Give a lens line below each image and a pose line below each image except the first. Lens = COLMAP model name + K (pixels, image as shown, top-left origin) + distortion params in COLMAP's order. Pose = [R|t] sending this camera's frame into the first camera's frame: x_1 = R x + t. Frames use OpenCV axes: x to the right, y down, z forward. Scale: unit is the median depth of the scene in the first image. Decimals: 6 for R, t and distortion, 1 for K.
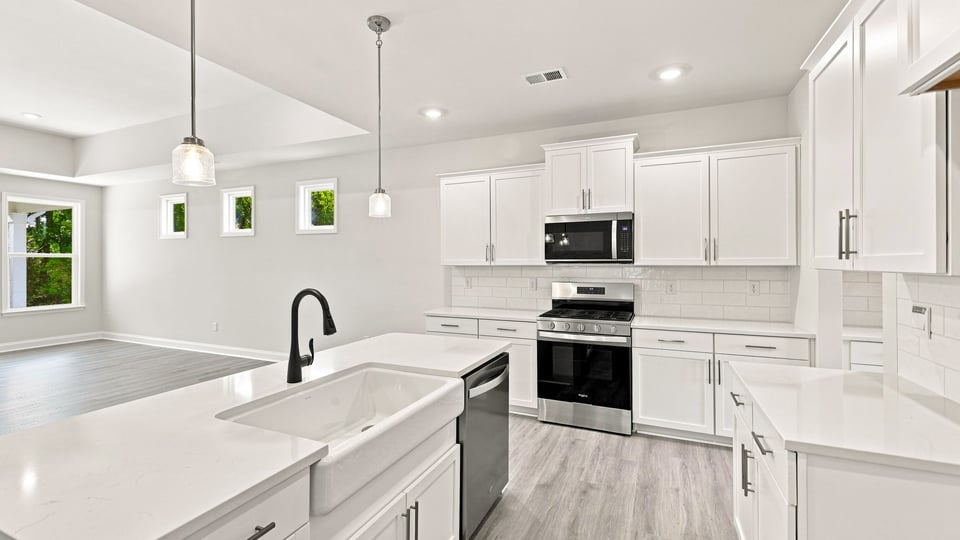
lens RADIAL K [[417.2, 0, 469.6], [0, 417.2, 272.8], [0, 0, 1]] dist [0.010568, -0.001130]
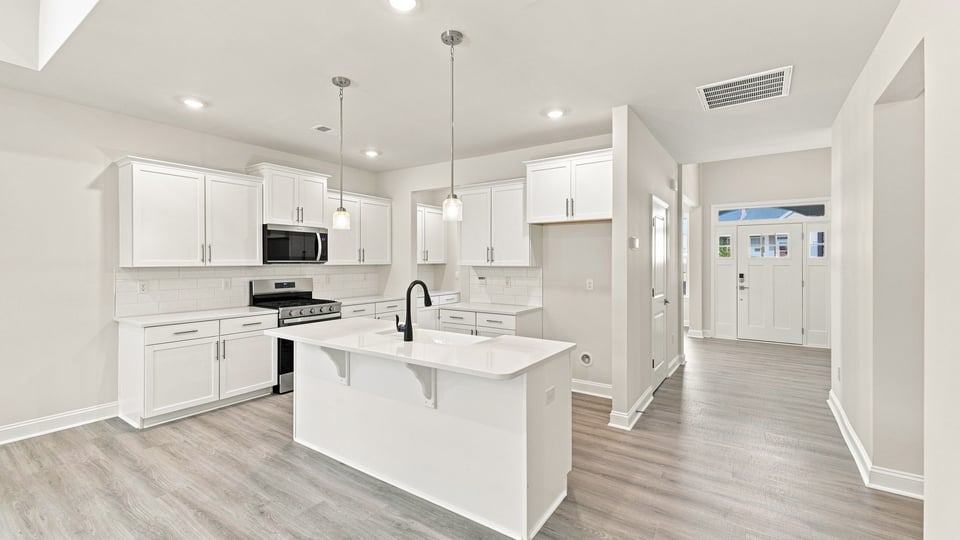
lens RADIAL K [[417.2, 0, 471.1], [0, 417.2, 265.8], [0, 0, 1]] dist [0.010568, -0.001130]
pose [[0.160691, -0.007801, 0.986974, -0.887899], [0.025413, 0.999670, 0.003764, -0.007729], [-0.986677, 0.024477, 0.160837, 0.245074]]
